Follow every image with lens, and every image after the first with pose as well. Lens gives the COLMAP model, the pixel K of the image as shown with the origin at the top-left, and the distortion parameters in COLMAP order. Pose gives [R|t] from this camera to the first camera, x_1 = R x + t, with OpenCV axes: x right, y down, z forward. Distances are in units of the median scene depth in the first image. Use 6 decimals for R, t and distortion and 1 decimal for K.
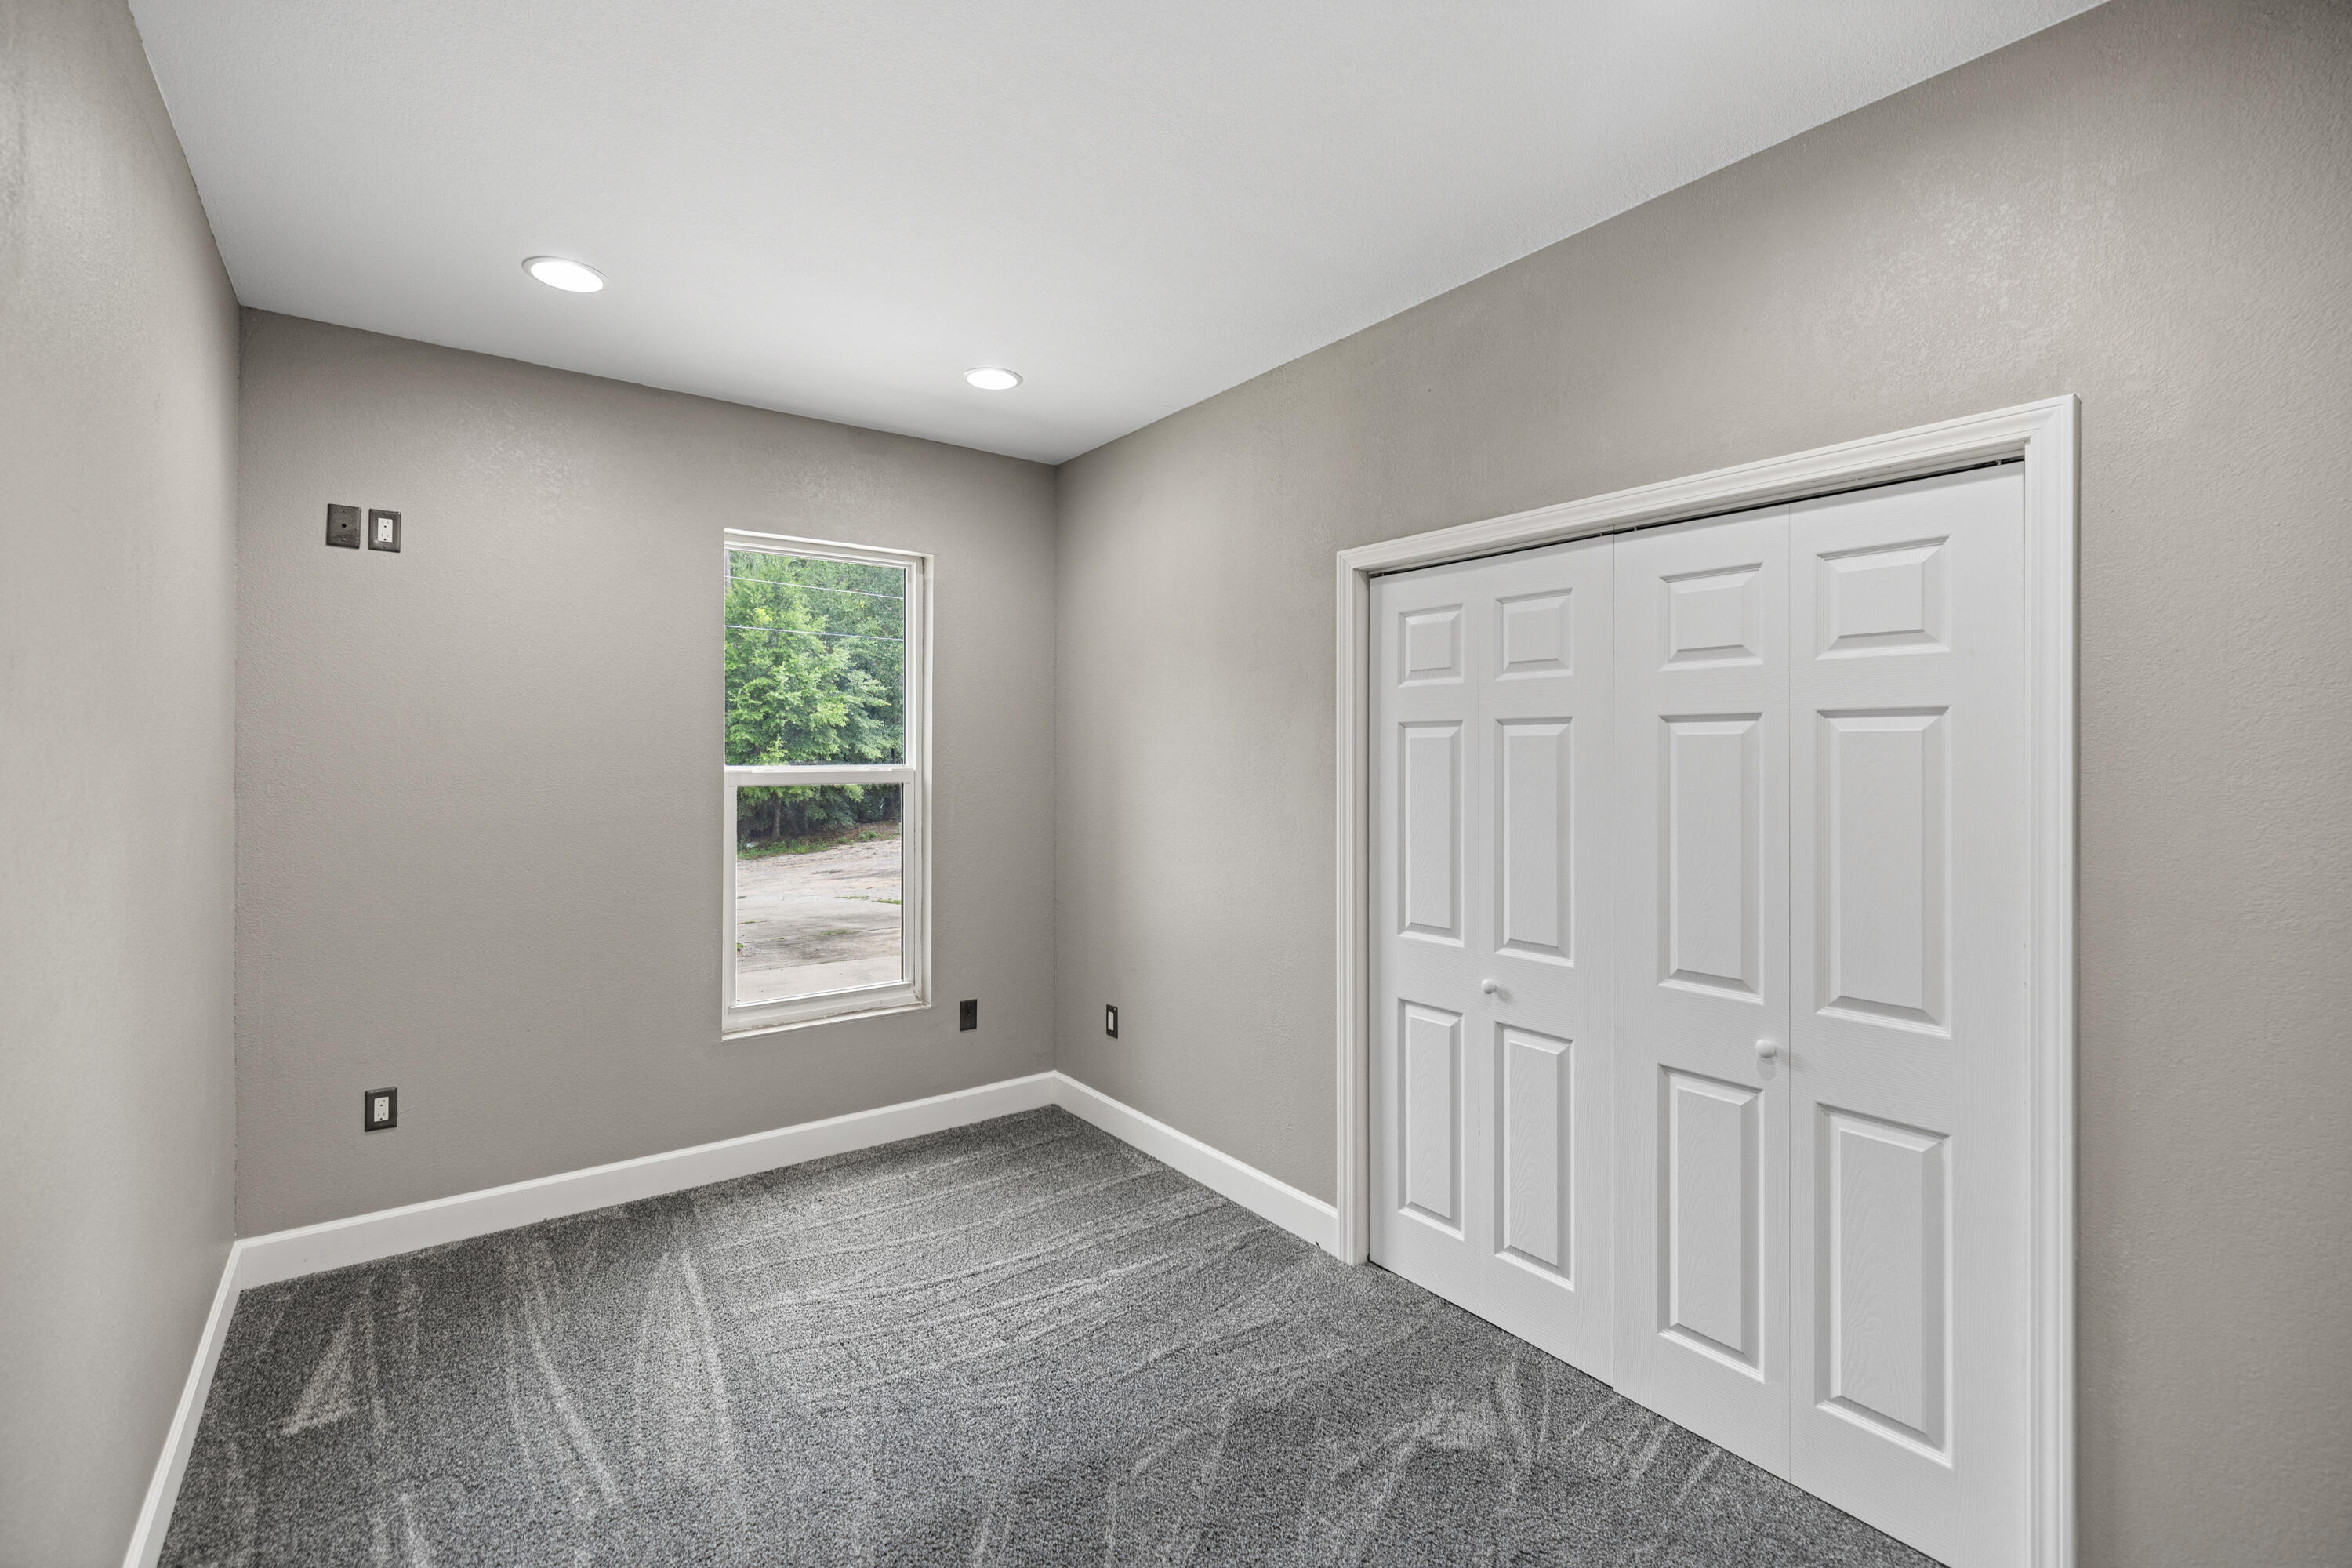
lens RADIAL K [[997.8, 0, 1164.1], [0, 997.8, 759.9], [0, 0, 1]] dist [0.001551, -0.000179]
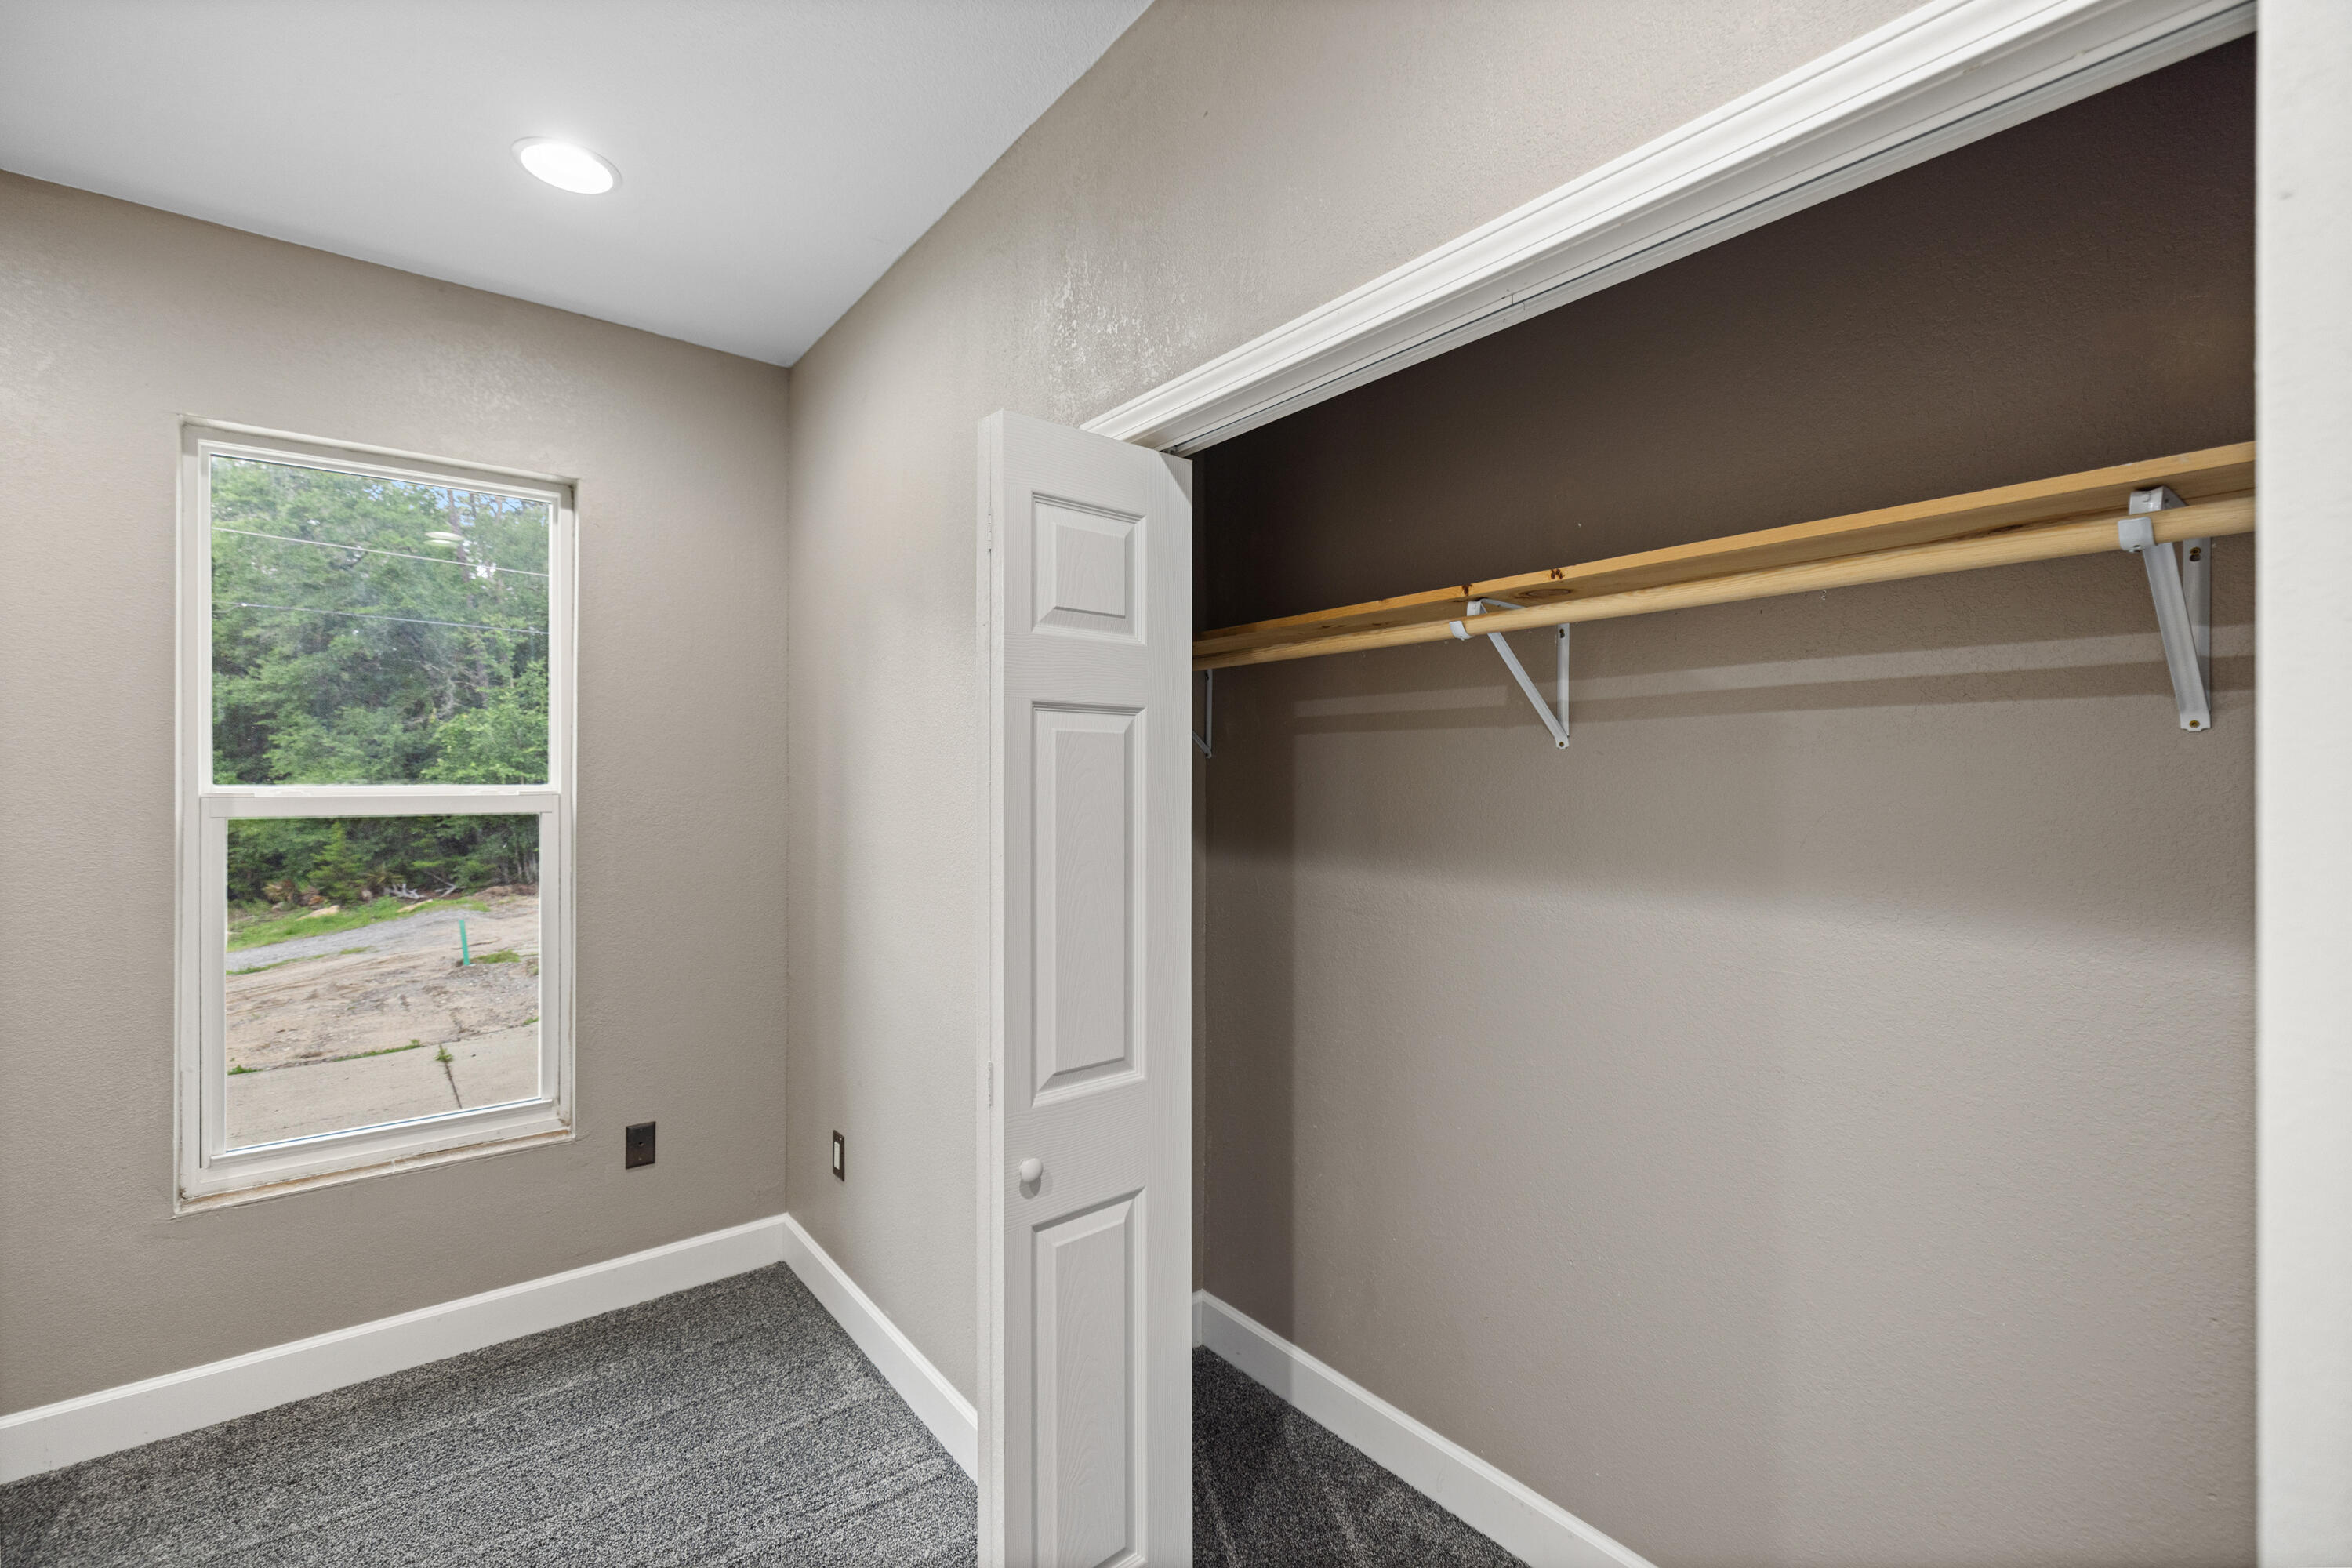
lens RADIAL K [[997.8, 0, 1186.9], [0, 997.8, 777.9], [0, 0, 1]] dist [0.001551, -0.000179]
pose [[0.999006, 0.003143, 0.044458, 0.157948], [-0.003056, 0.999993, -0.002019, -0.000354], [-0.044464, 0.001881, 0.999009, 0.295682]]
